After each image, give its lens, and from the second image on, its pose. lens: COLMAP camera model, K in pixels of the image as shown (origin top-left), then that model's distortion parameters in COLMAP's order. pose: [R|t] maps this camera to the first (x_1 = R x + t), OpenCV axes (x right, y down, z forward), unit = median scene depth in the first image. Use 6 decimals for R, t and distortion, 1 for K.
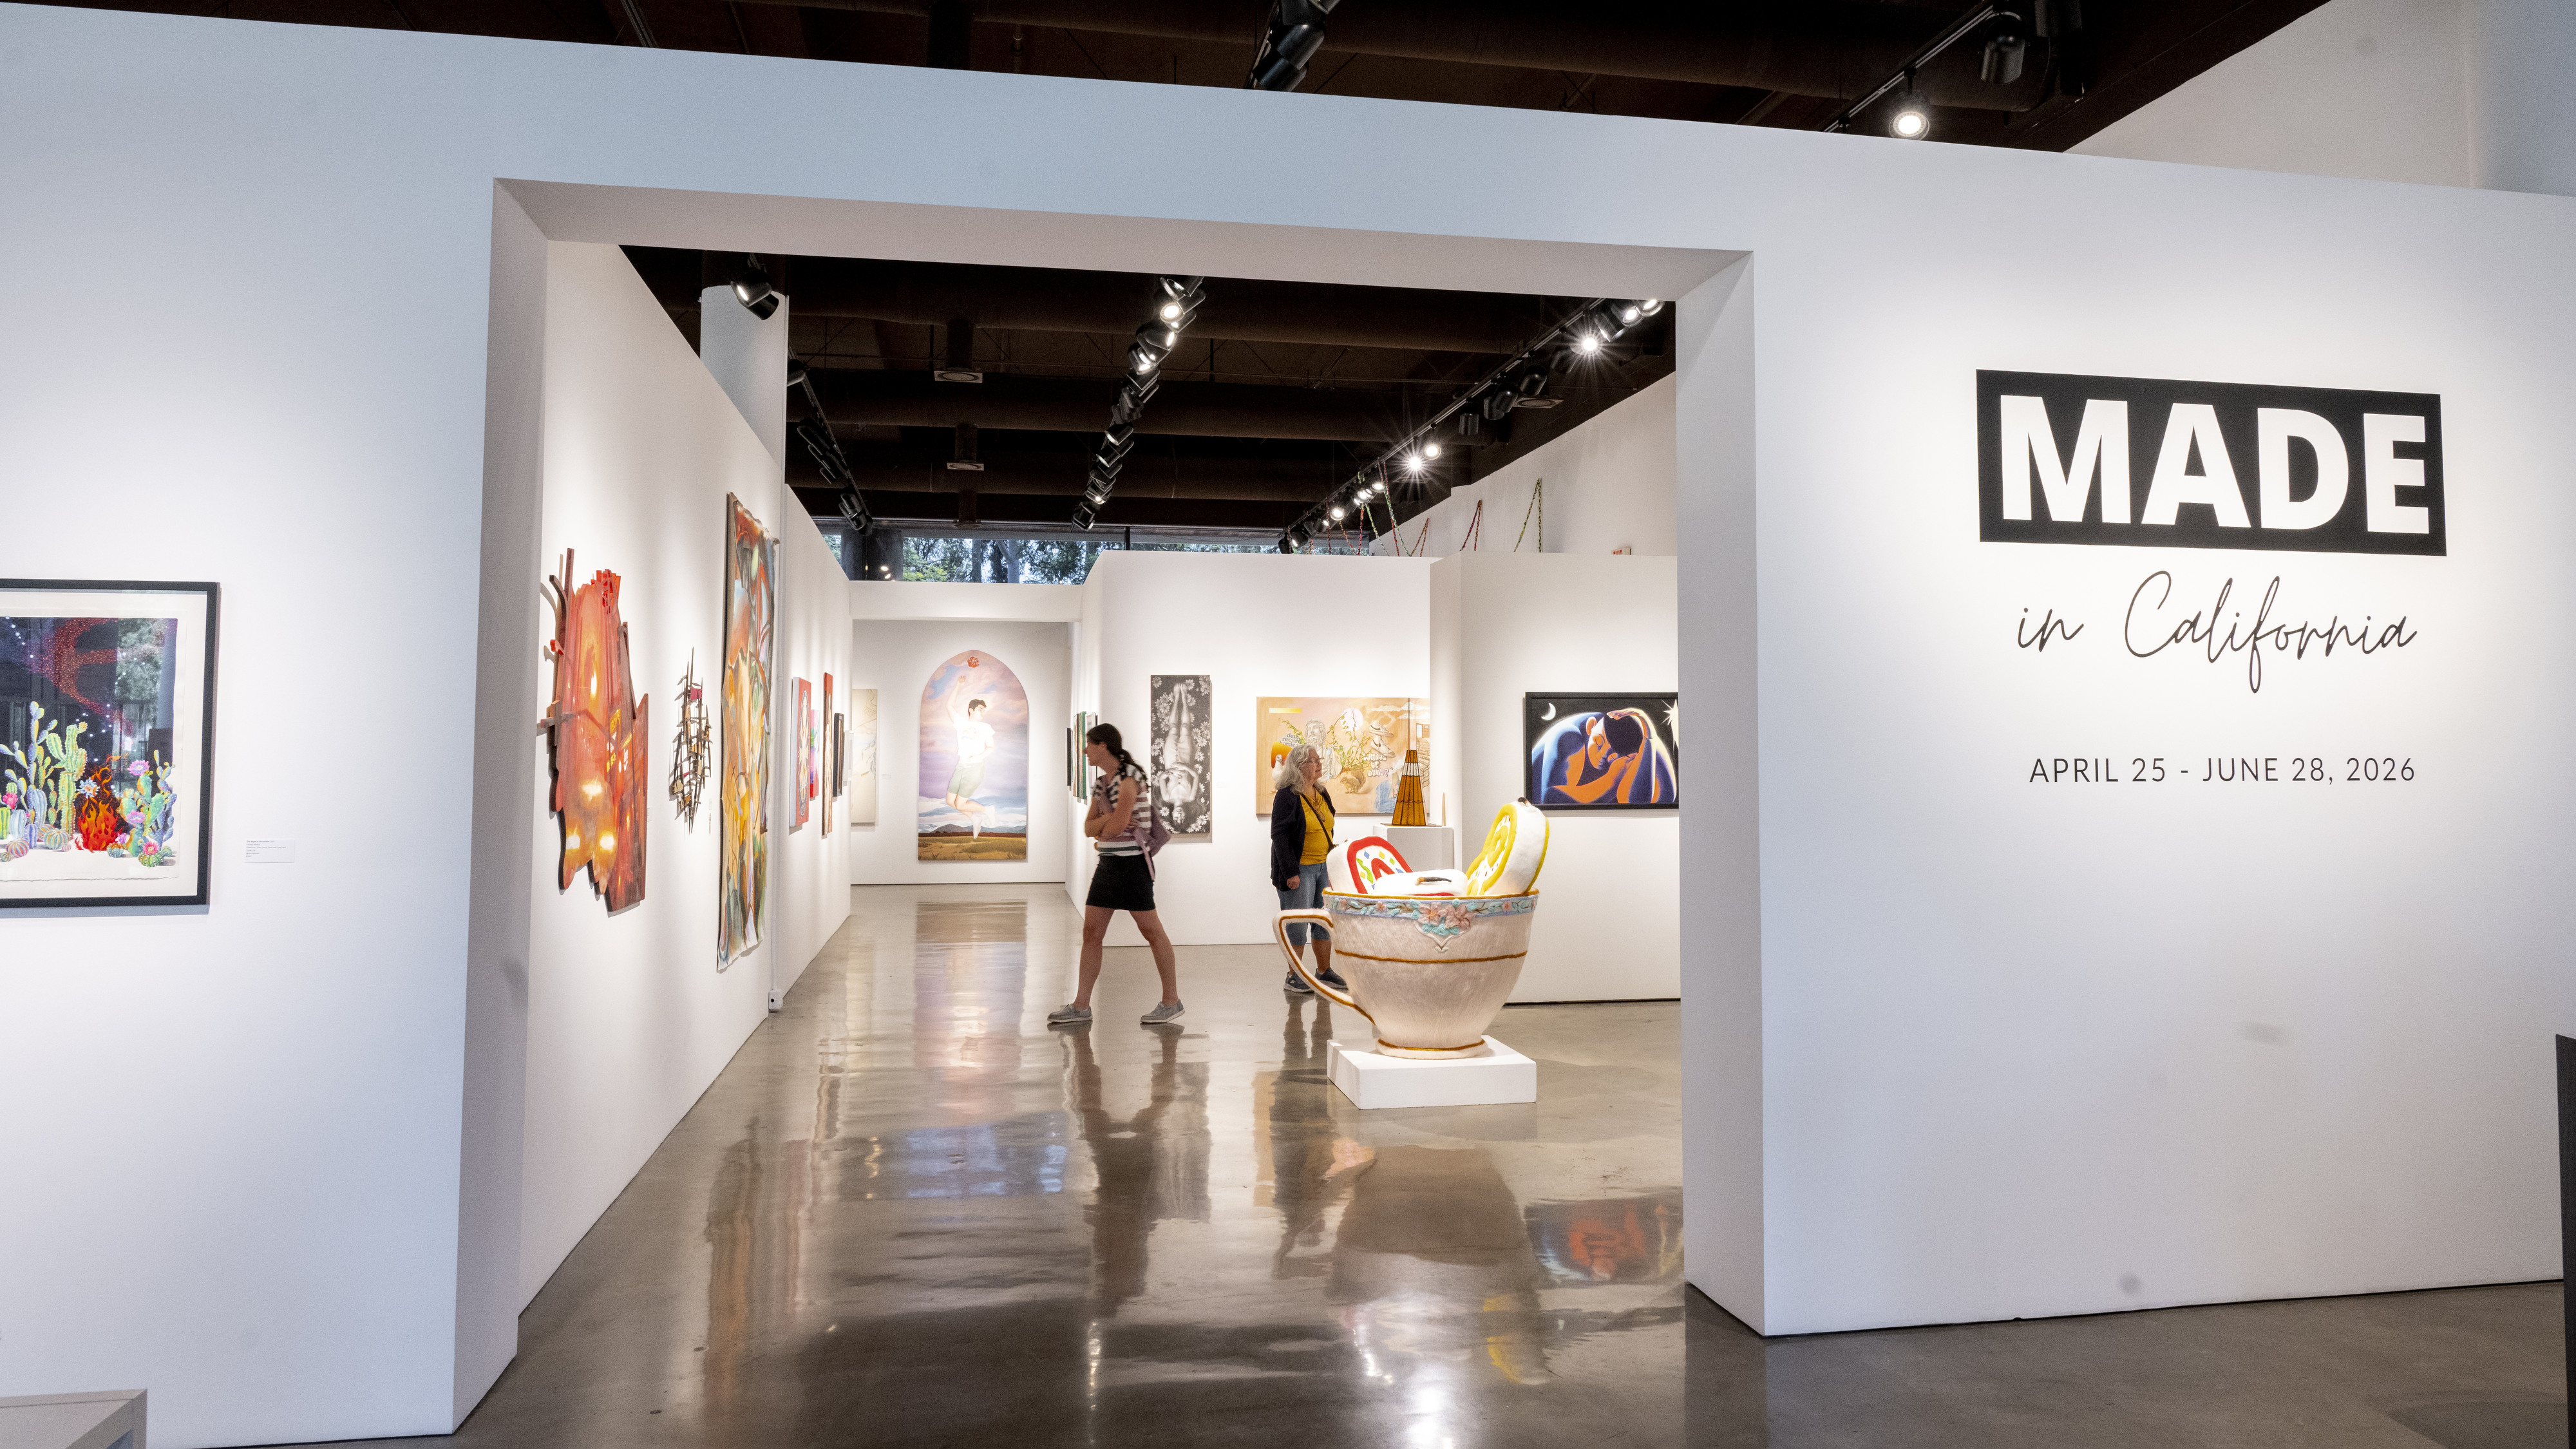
lens RADIAL K [[1726.2, 0, 1302.7], [0, 1726.2, 651.5], [0, 0, 1]] dist [0.005717, 0.000505]
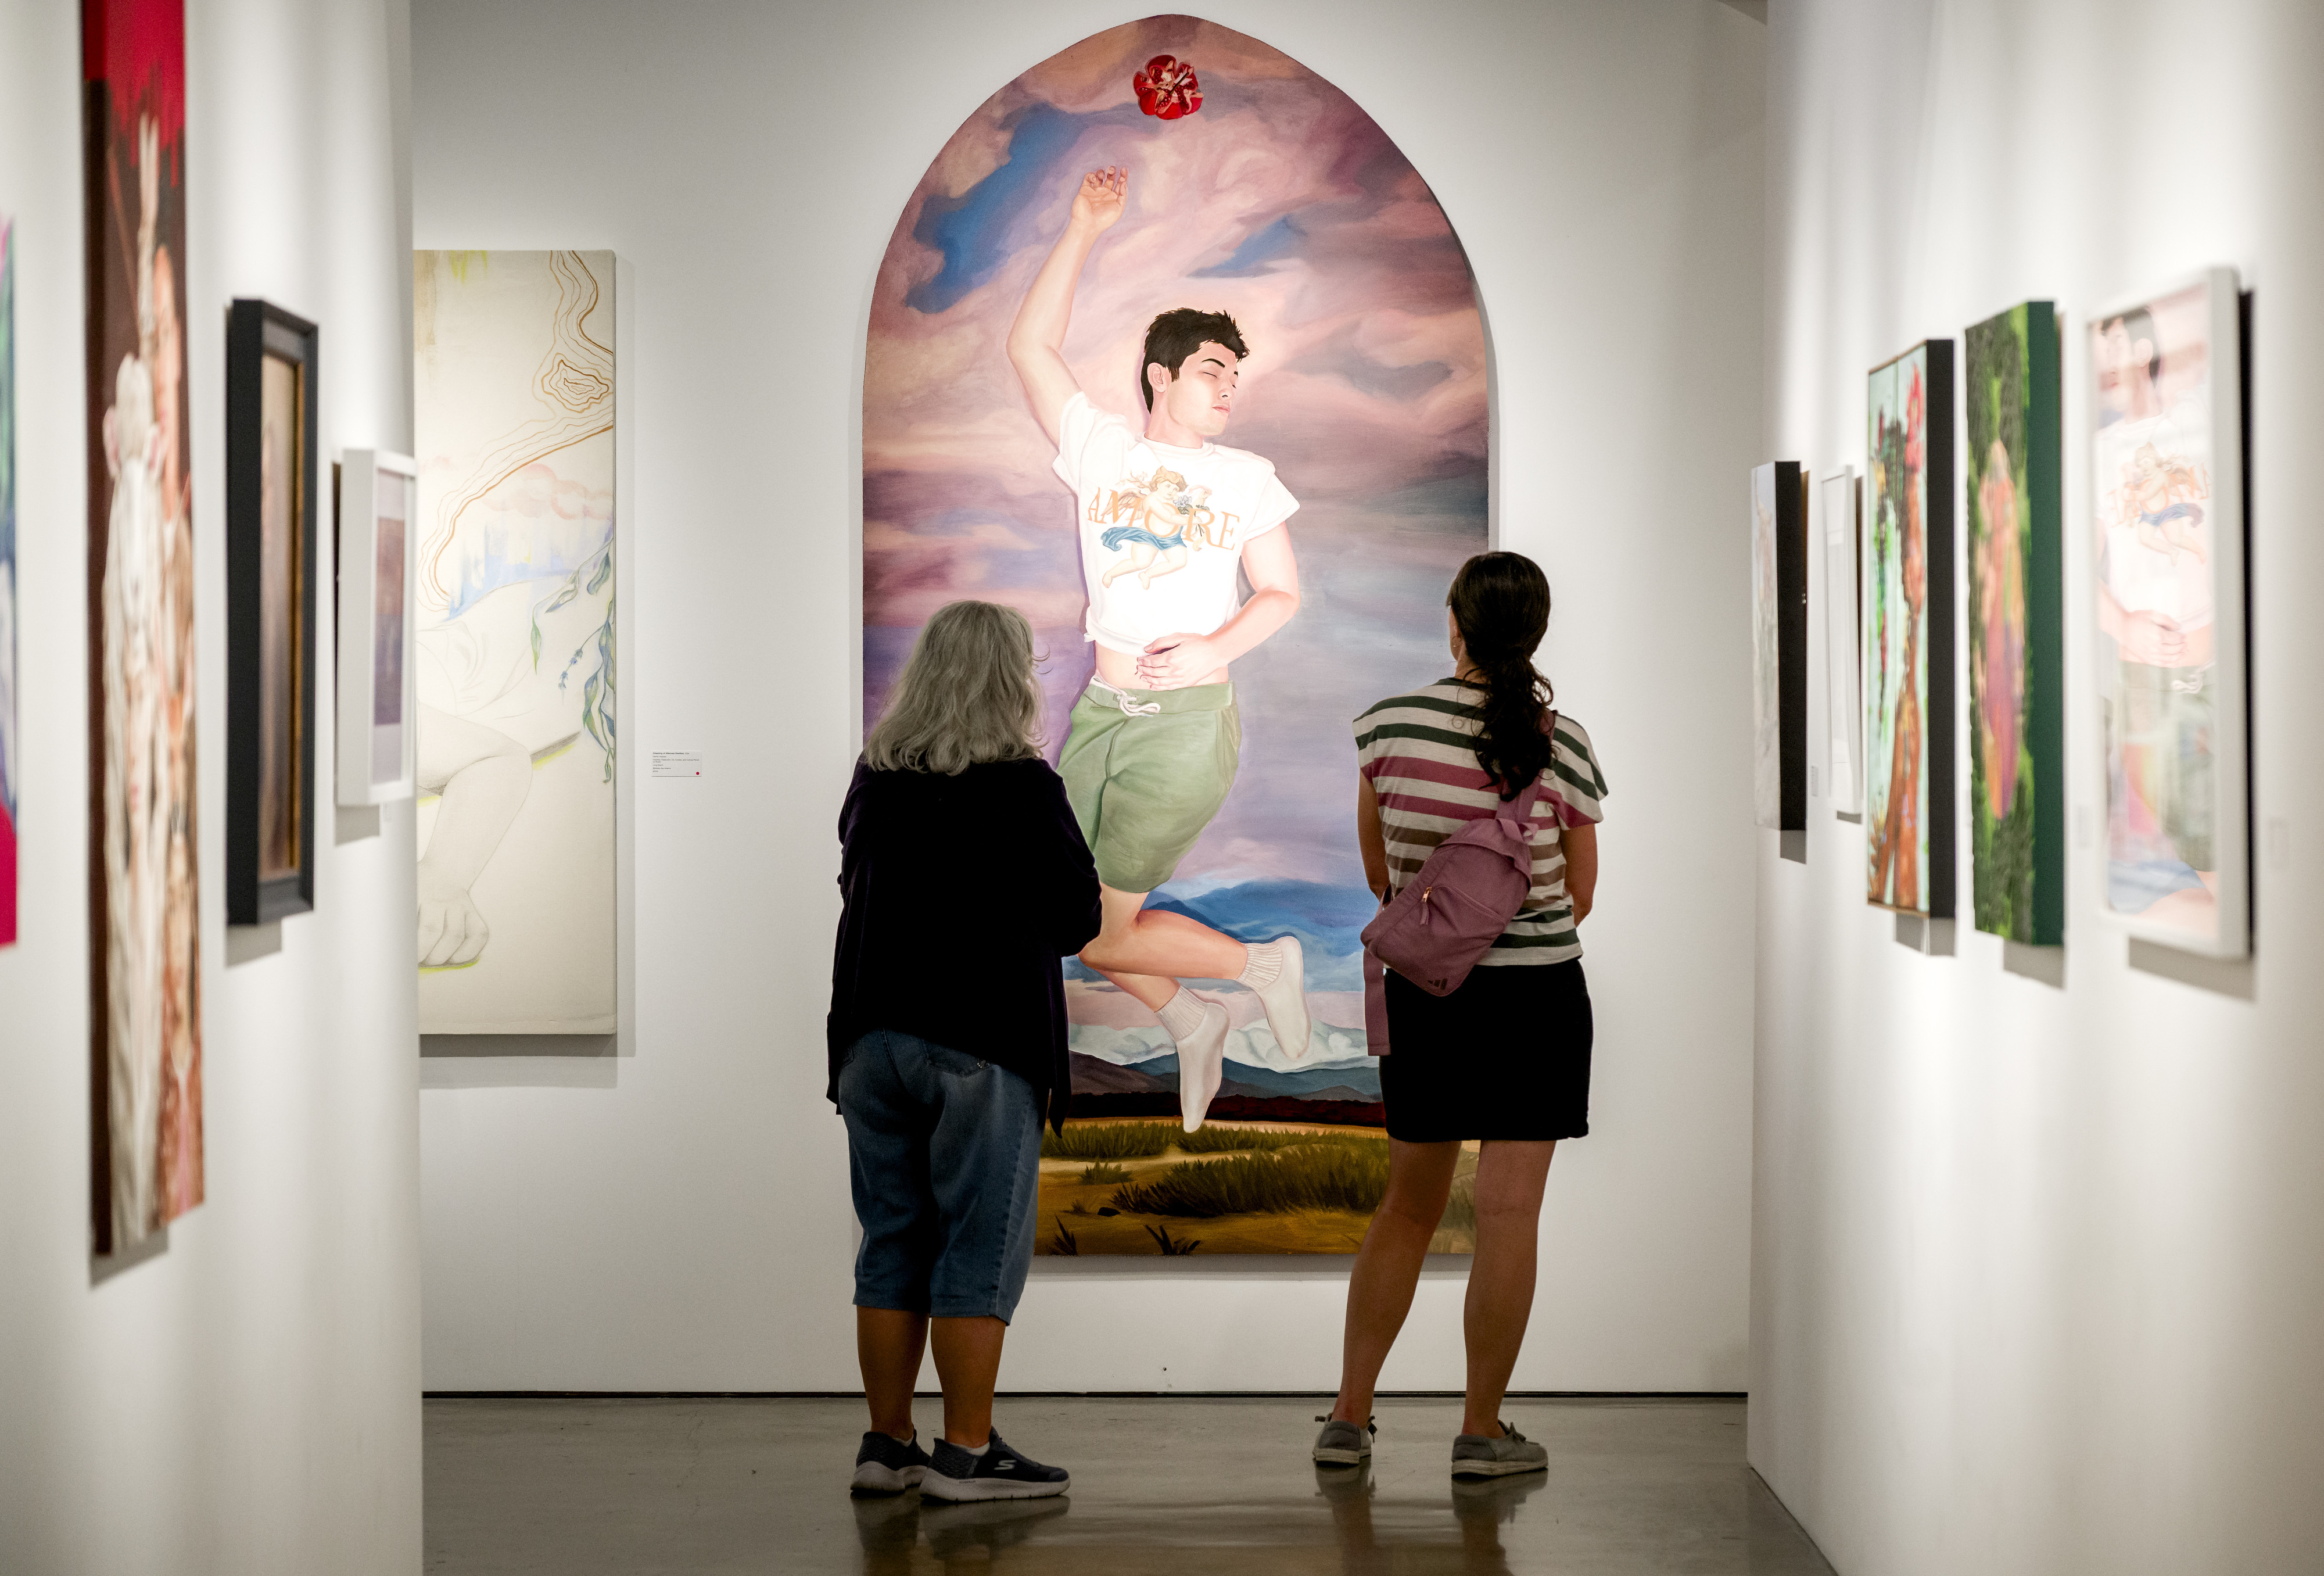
lens RADIAL K [[7251.3, 0, 1162.0], [0, 7251.3, 788.0], [0, 0, 1]] dist [-0.059879, -0.933003]
pose [[0.984342, 0.001943, -0.176257, -0.112340], [0.011610, 0.997053, 0.075833, 0.034750], [0.175885, -0.076692, 0.981419, 0.506849]]
